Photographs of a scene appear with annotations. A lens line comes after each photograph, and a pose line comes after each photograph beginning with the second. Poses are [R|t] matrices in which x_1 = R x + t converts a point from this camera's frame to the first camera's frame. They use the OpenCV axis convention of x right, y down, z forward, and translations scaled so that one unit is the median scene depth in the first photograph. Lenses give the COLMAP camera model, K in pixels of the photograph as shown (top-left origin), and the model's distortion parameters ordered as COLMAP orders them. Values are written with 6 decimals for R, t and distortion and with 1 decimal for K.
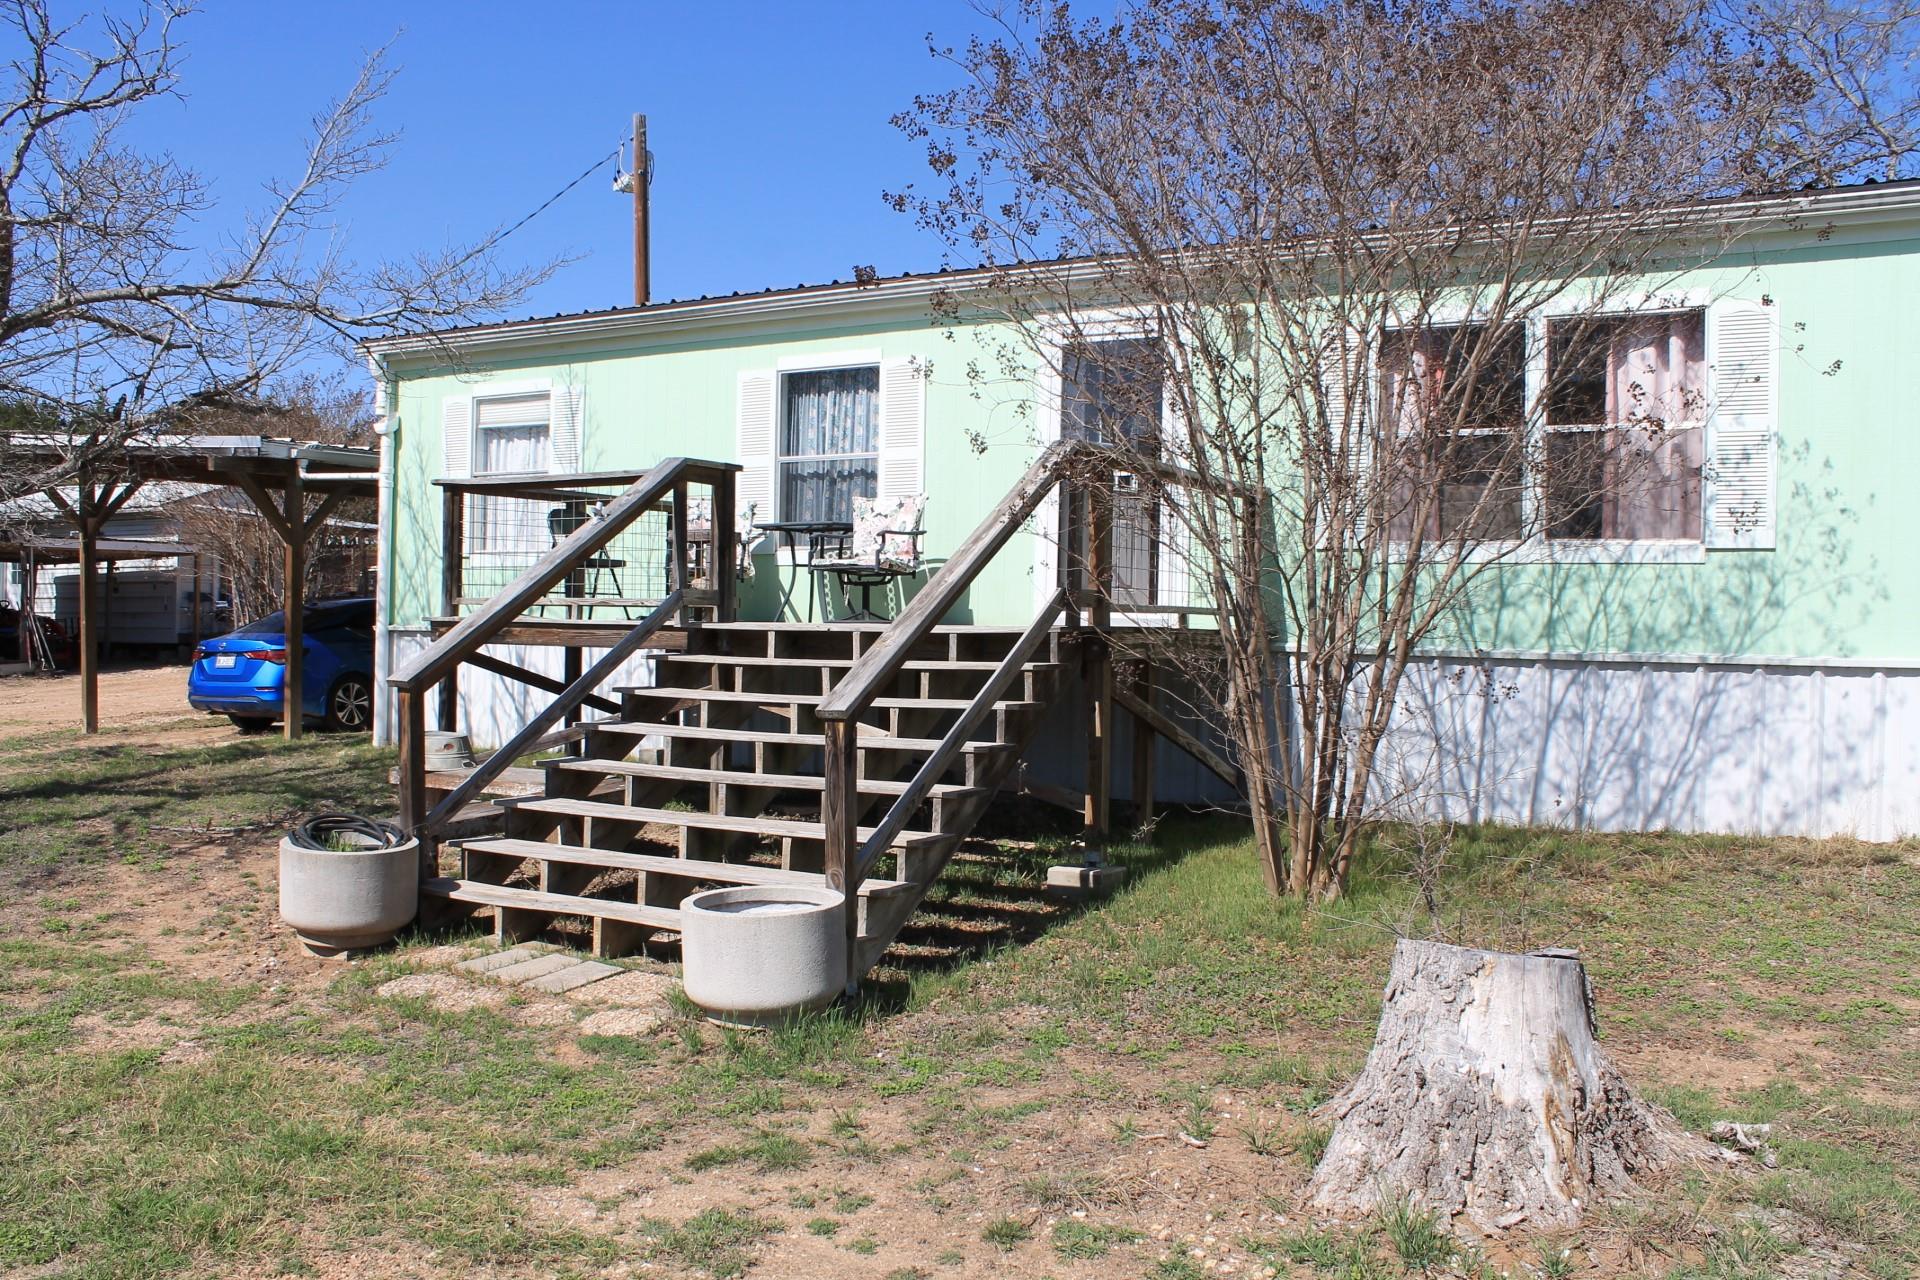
lens RADIAL K [[1647.1, 0, 962.2], [0, 1647.1, 638.7], [0, 0, 1]] dist [0.006243, 0.004731]
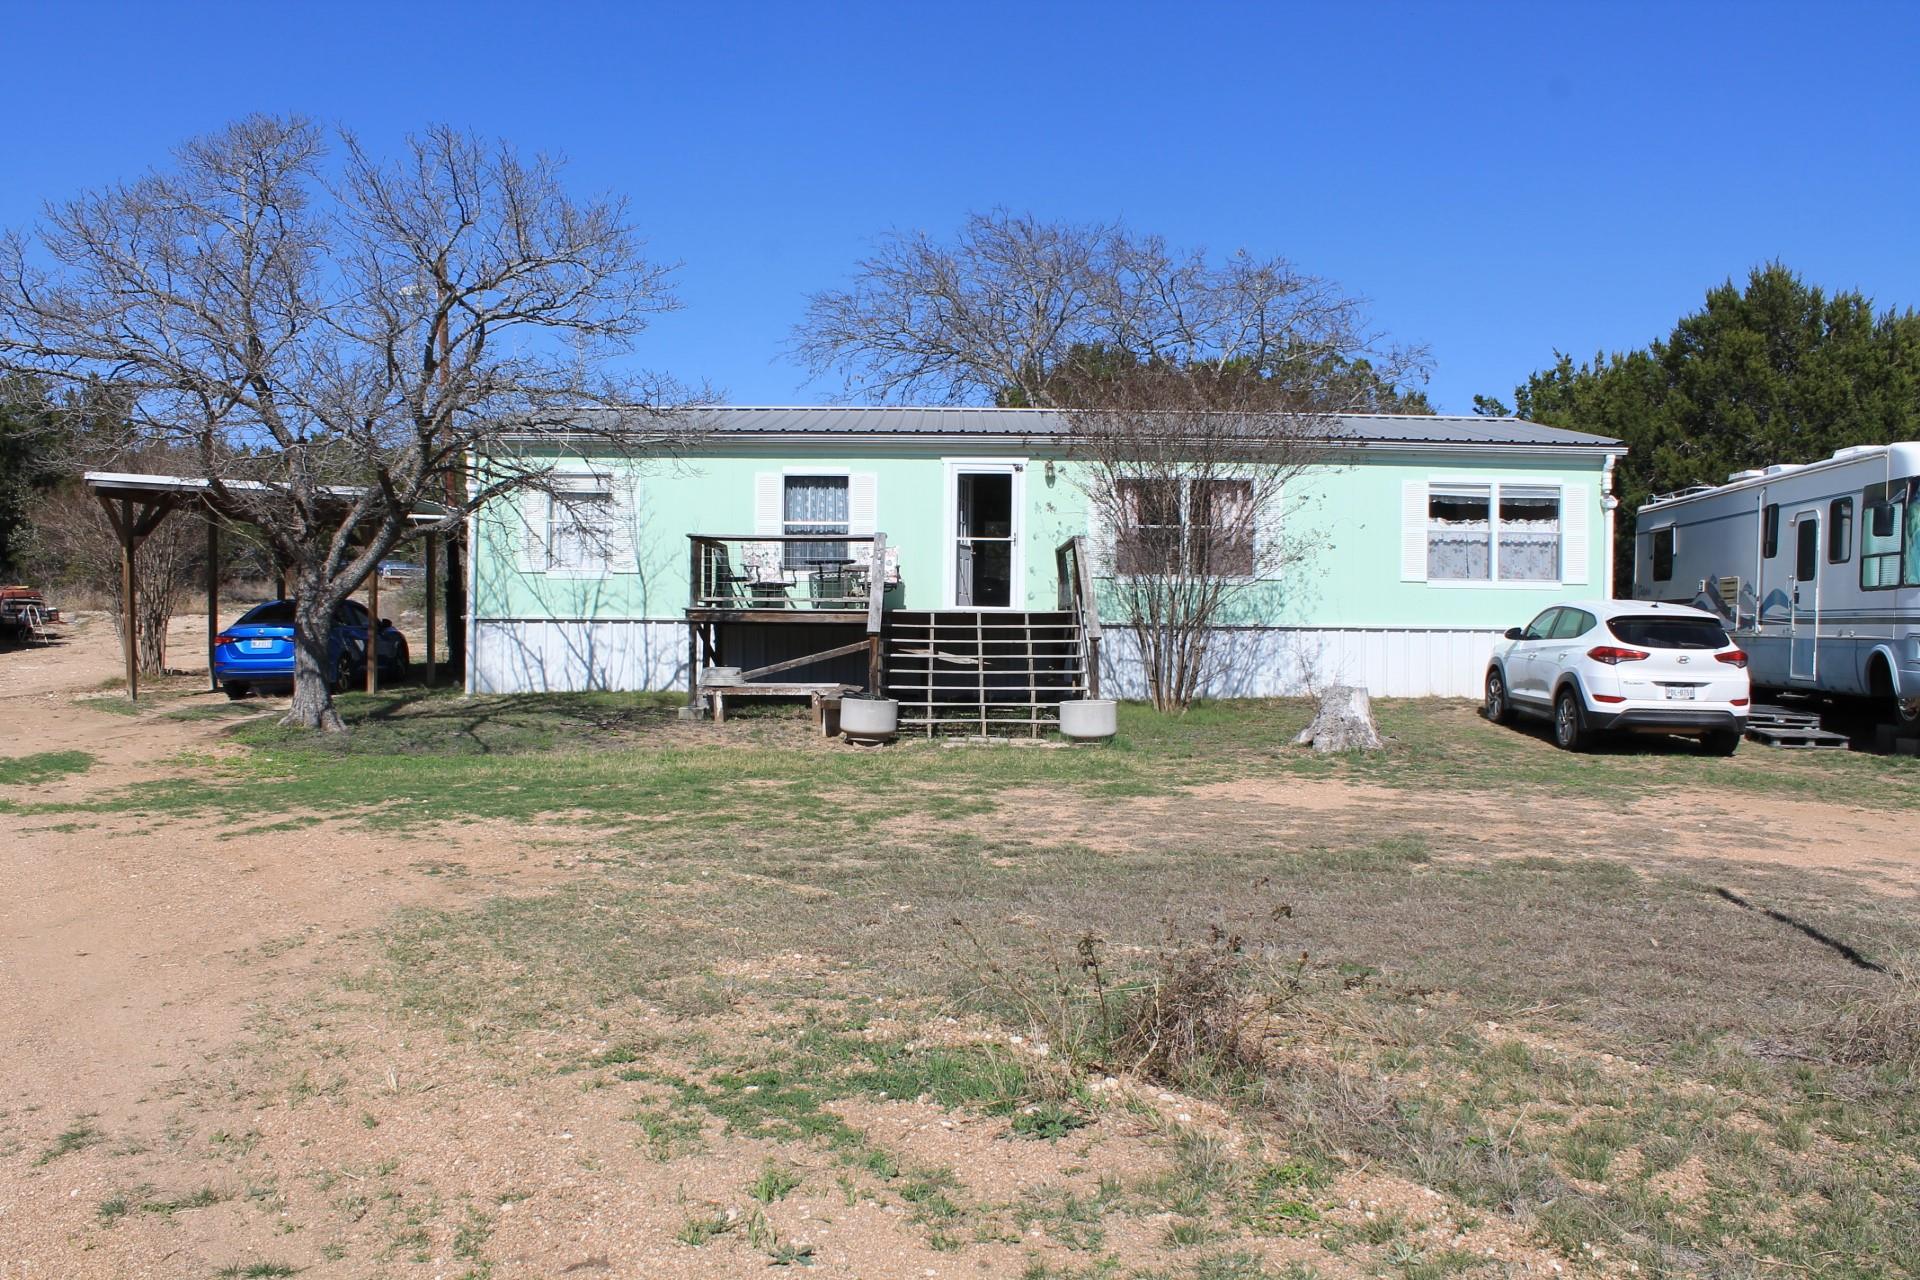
lens RADIAL K [[1647.1, 0, 958.1], [0, 1647.1, 637.5], [0, 0, 1]] dist [0.006243, 0.004731]
pose [[0.873728, -0.004785, 0.486391, -1.076003], [0.009391, 0.999931, -0.007033, 0.041095], [-0.486324, 0.010713, 0.873713, -0.875825]]
